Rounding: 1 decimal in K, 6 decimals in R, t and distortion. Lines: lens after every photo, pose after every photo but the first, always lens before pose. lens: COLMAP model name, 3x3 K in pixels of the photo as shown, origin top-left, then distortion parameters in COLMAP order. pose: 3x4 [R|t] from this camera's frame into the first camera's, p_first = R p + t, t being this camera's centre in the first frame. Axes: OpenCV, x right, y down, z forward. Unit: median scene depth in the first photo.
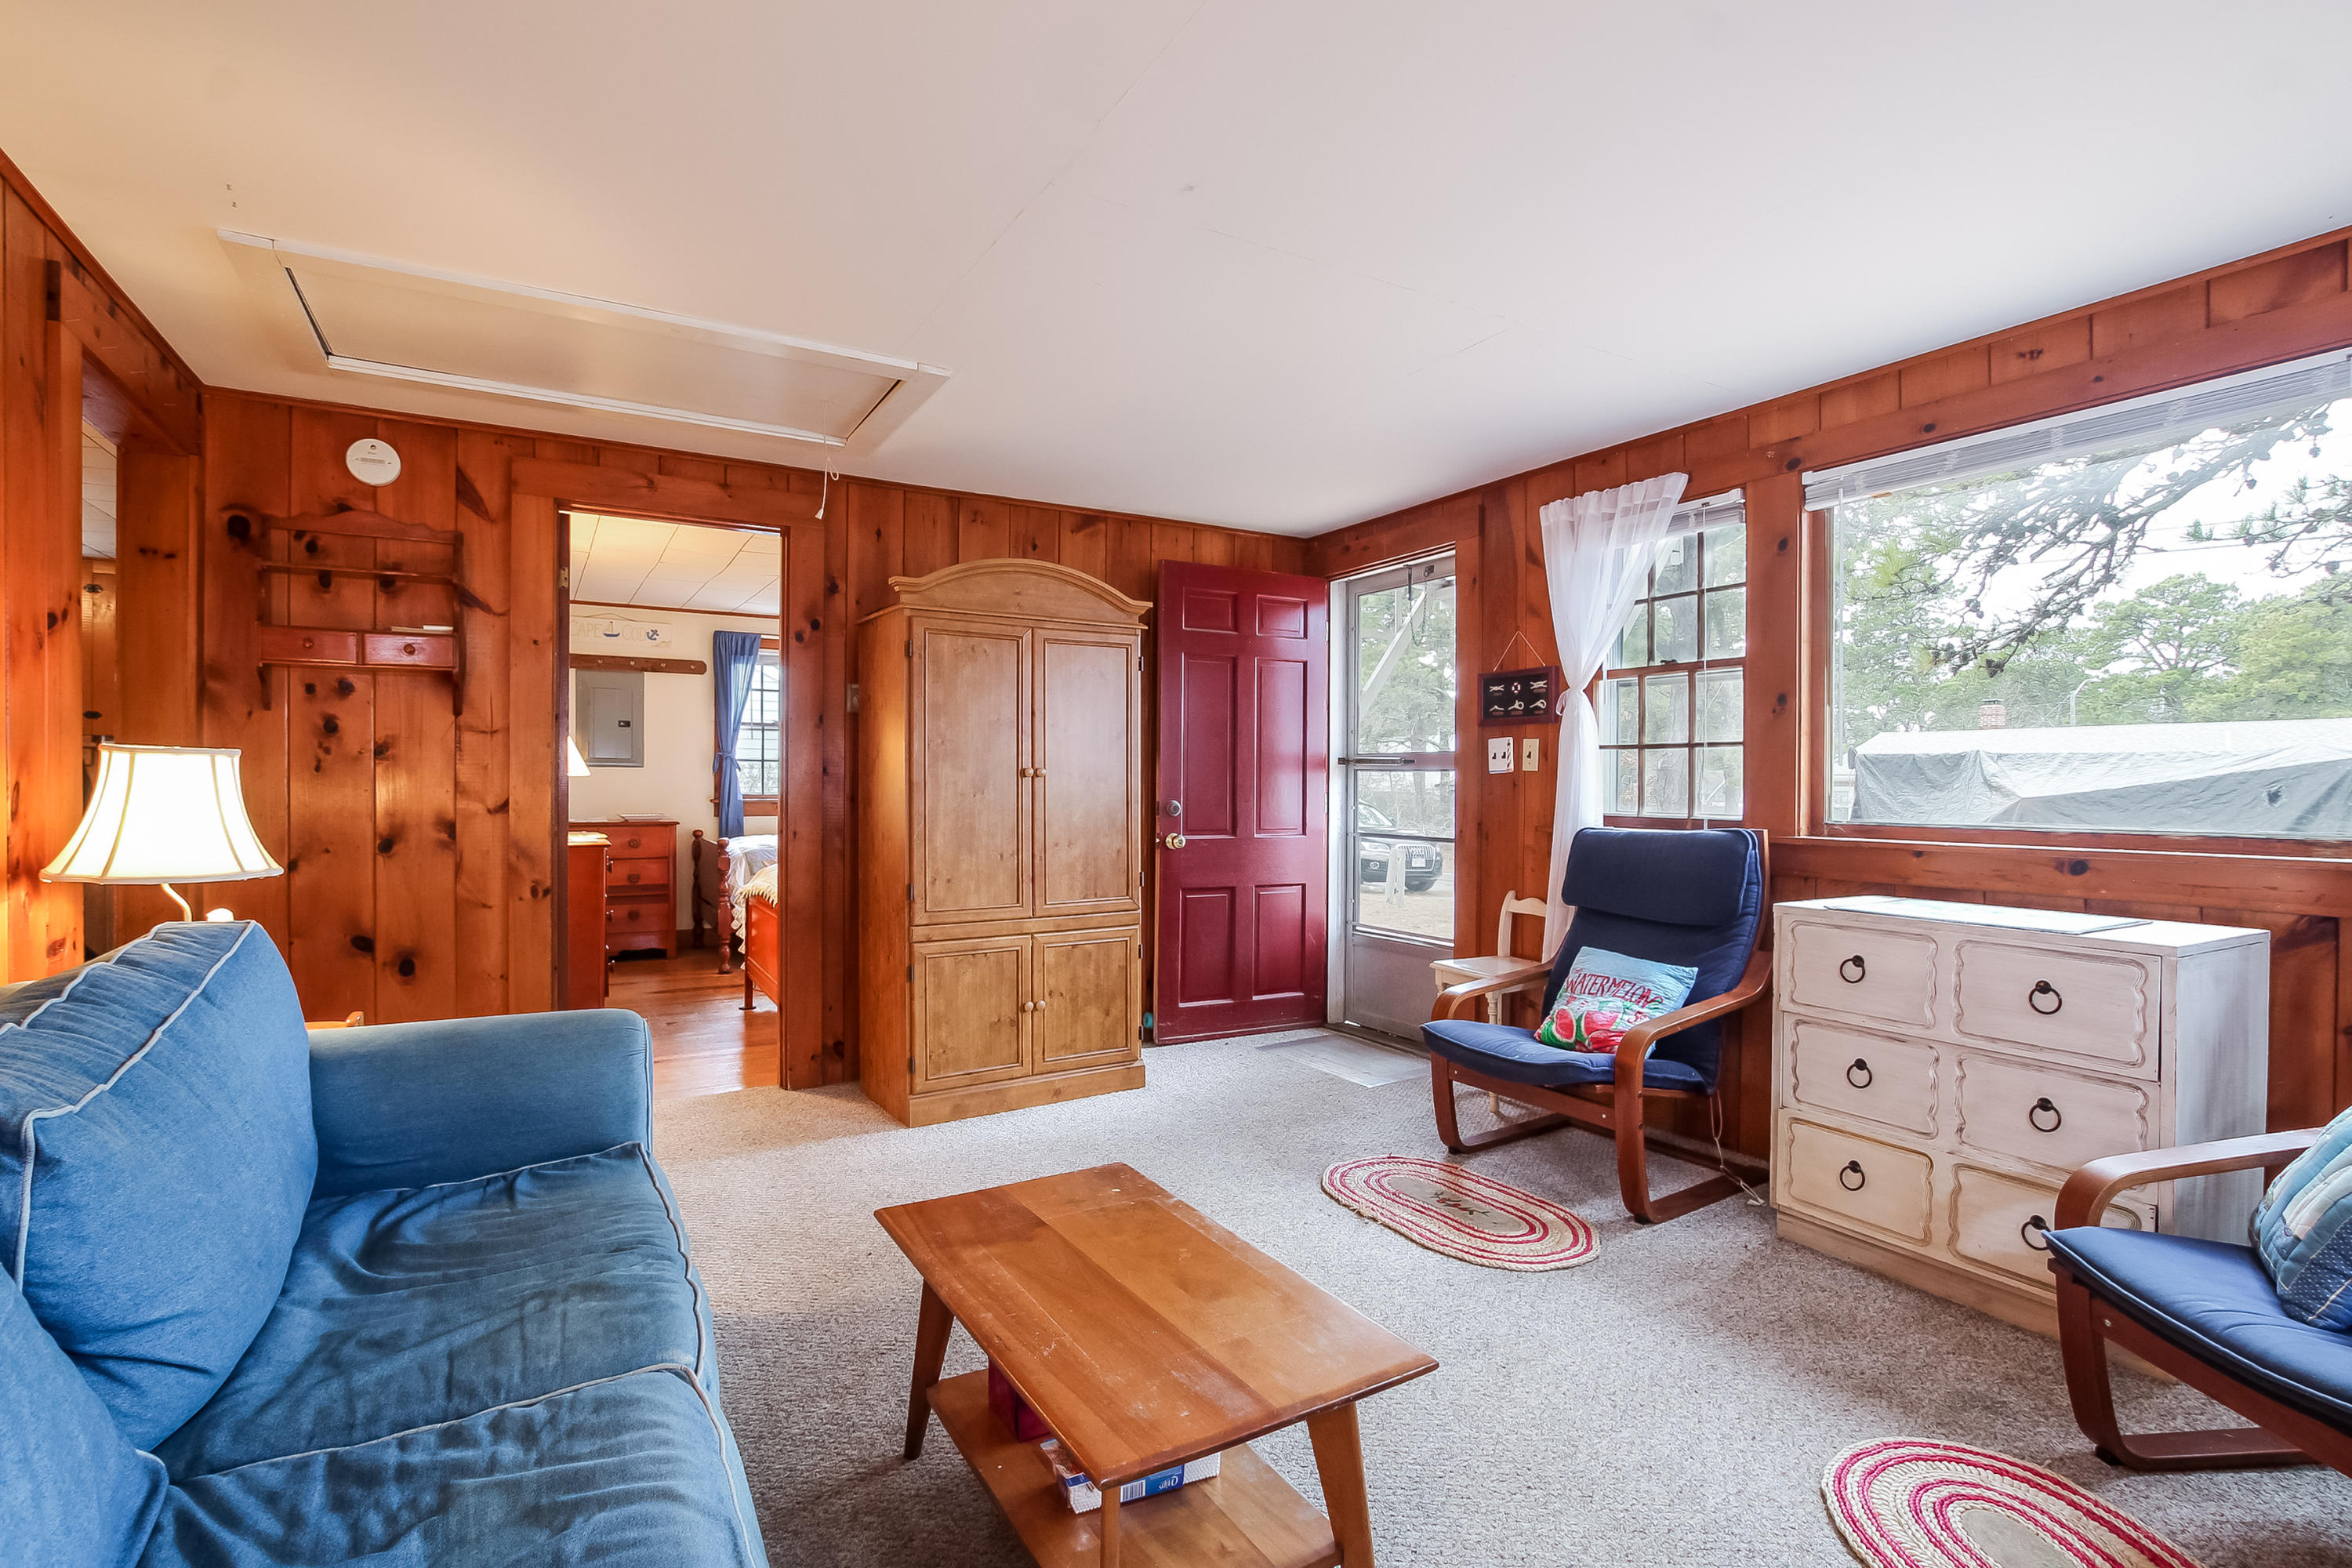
lens RADIAL K [[1100.9, 0, 1165.1], [0, 1100.9, 789.5], [0, 0, 1]] dist [-0.024539, 0.000539]
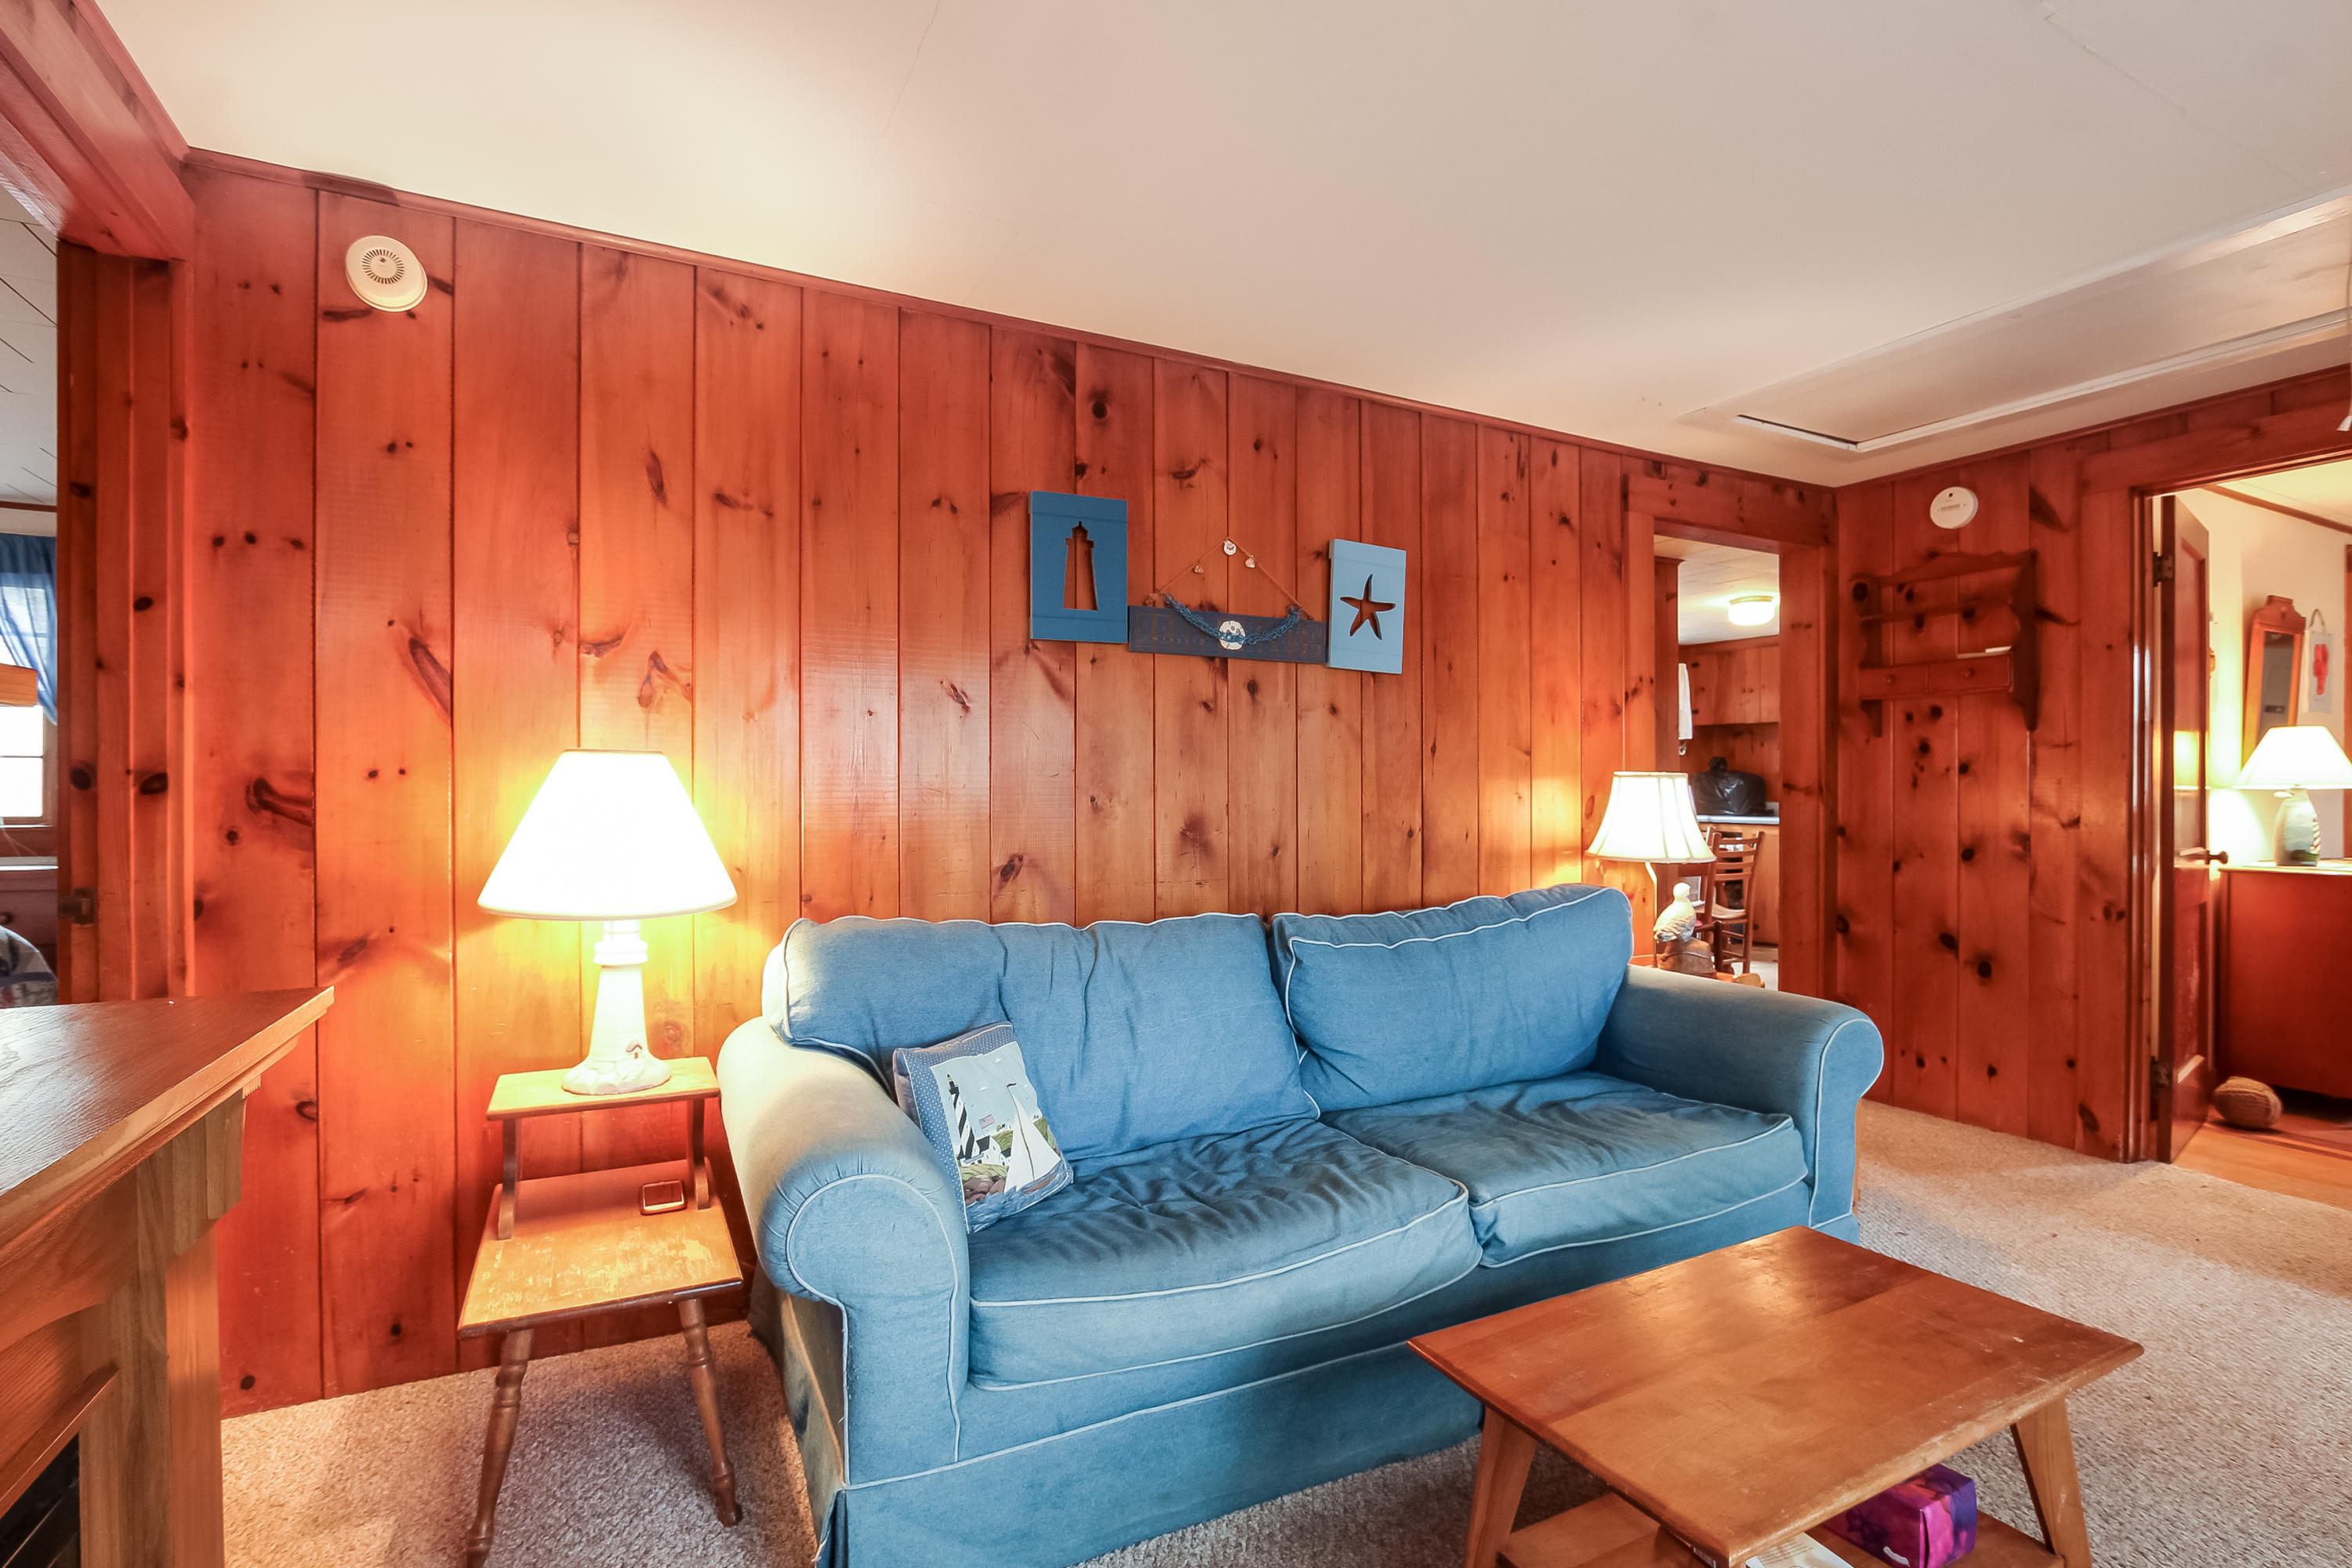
lens RADIAL K [[1100.9, 0, 1174.0], [0, 1100.9, 791.2], [0, 0, 1]] dist [-0.024539, 0.000539]
pose [[-0.052722, -0.003794, -0.998602, 0.426832], [-0.006424, 0.999973, -0.003460, -0.003090], [0.998589, 0.006233, -0.052745, 0.268988]]
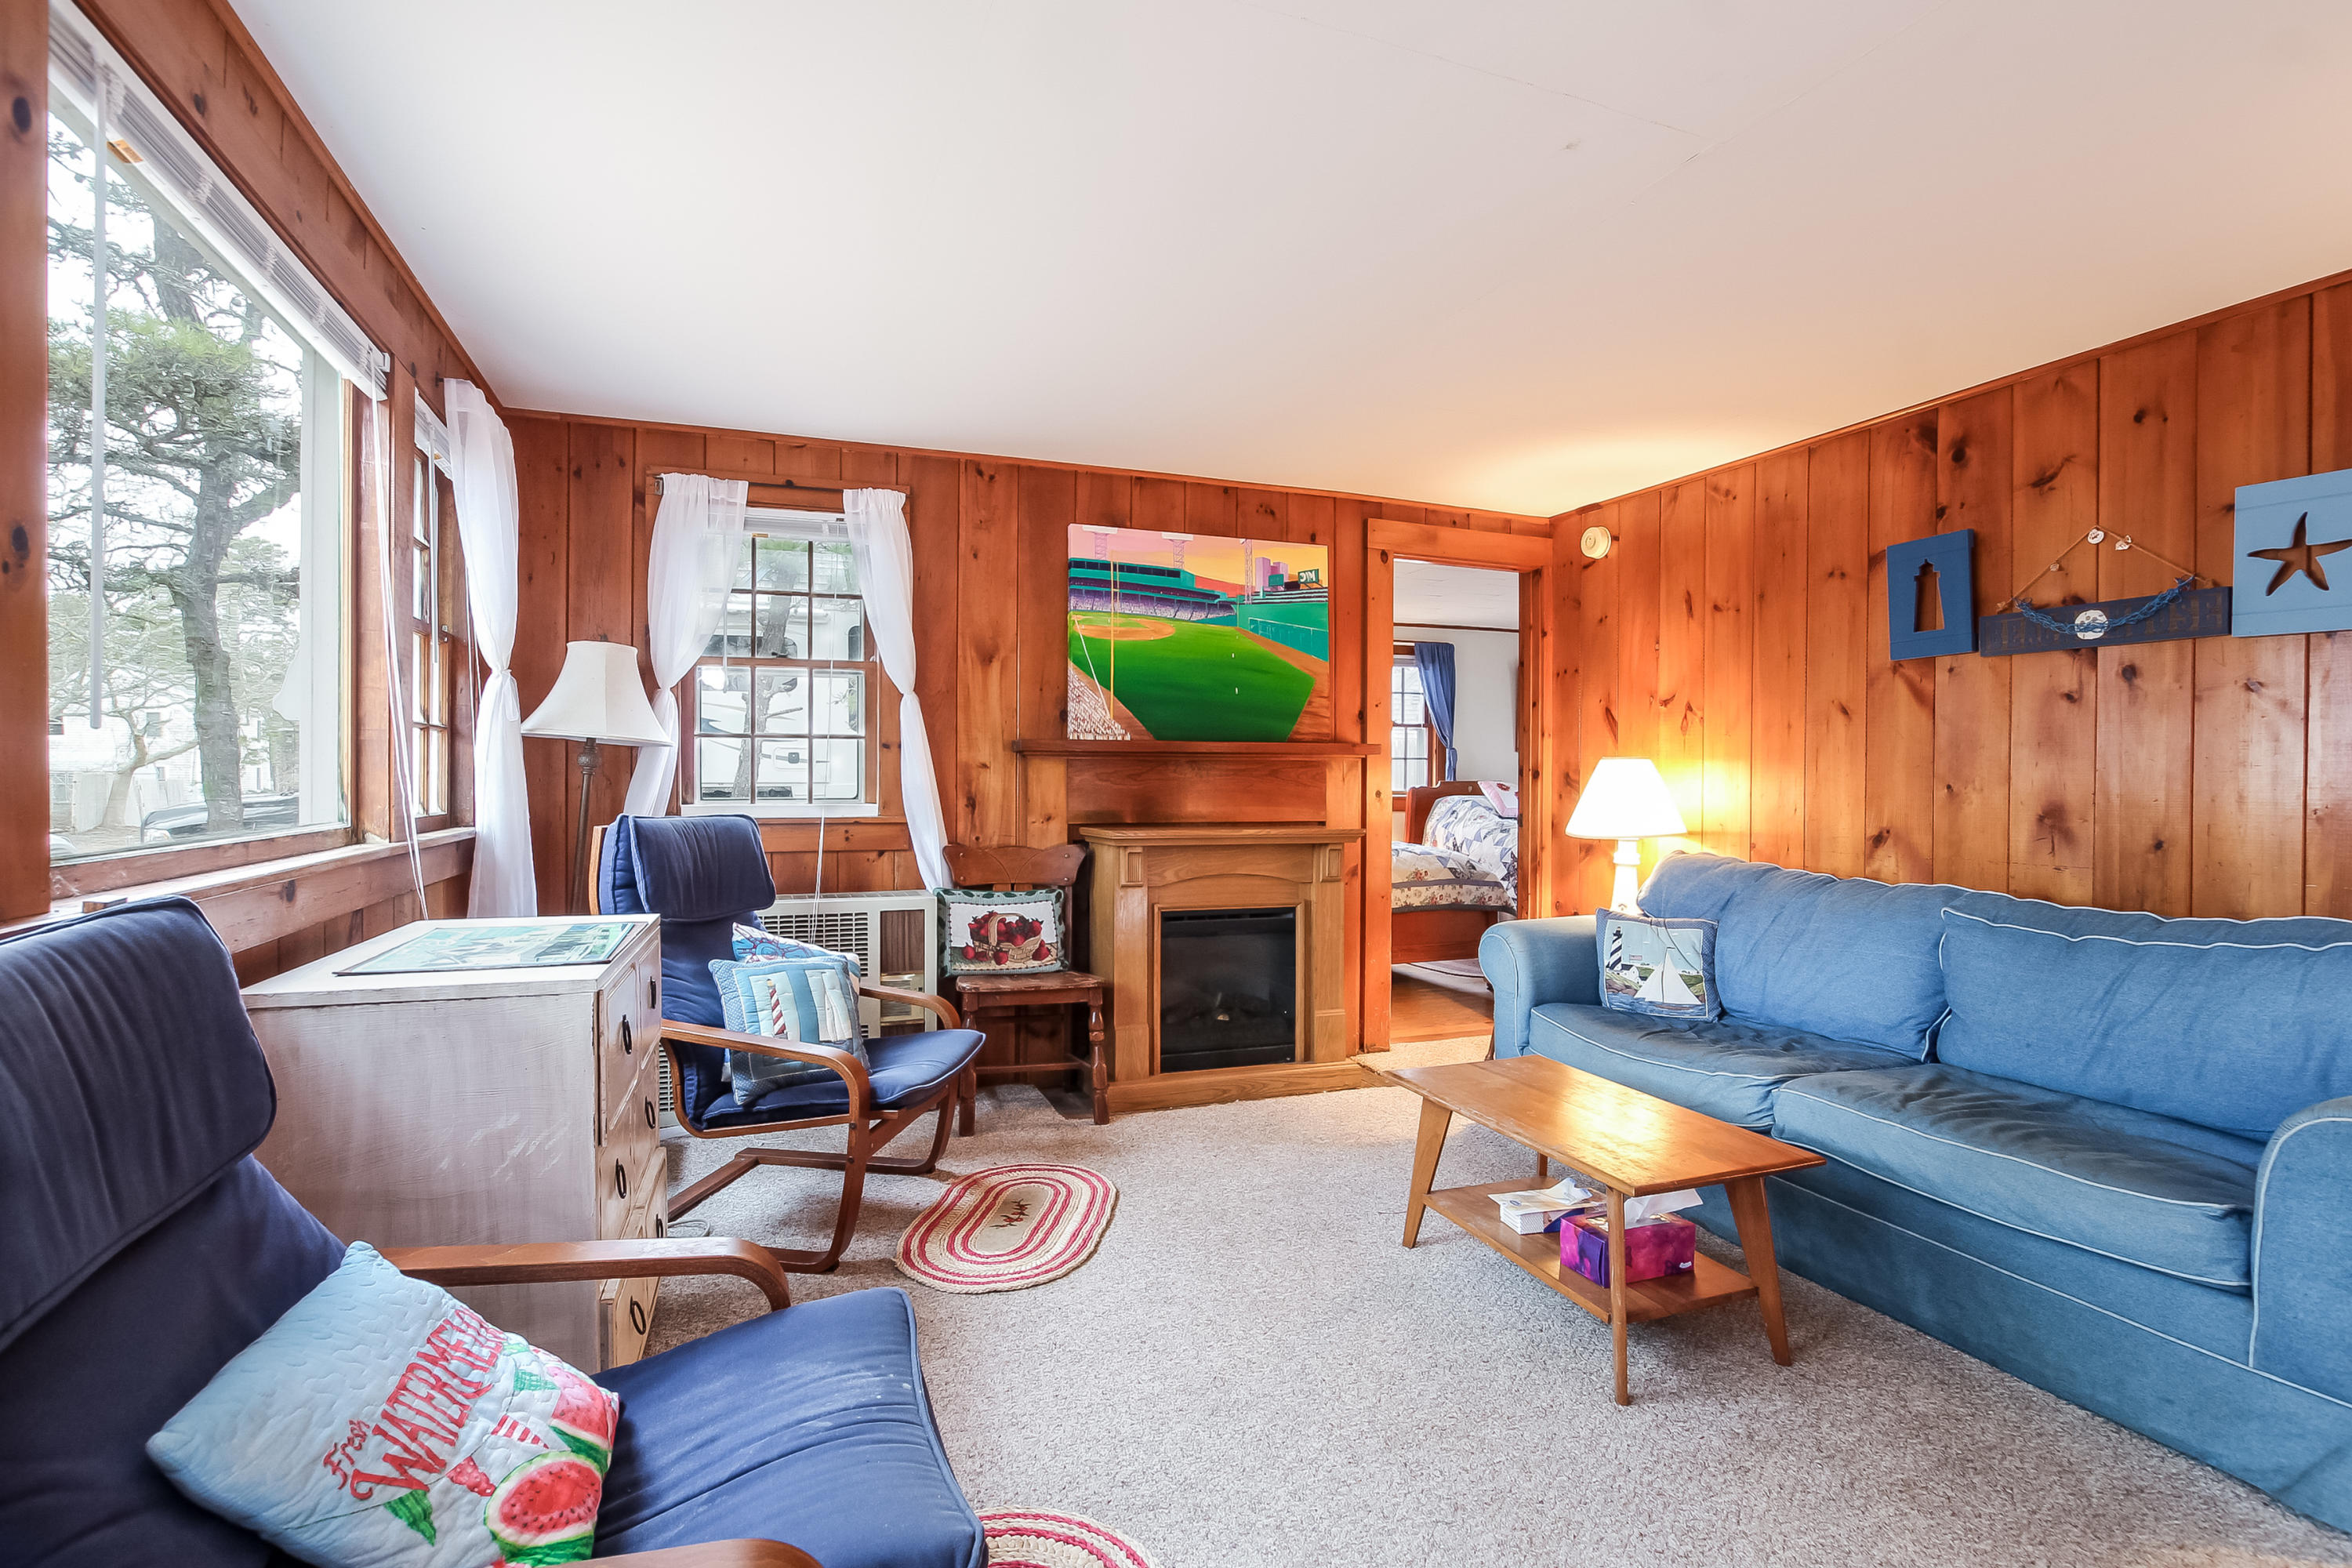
lens RADIAL K [[1100.9, 0, 1172.6], [0, 1100.9, 778.0], [0, 0, 1]] dist [-0.024539, 0.000539]
pose [[-0.986007, -0.011021, 0.166337, 0.123301], [-0.009587, 0.999910, 0.009420, -0.009686], [-0.166426, 0.007693, -0.986024, 1.249088]]
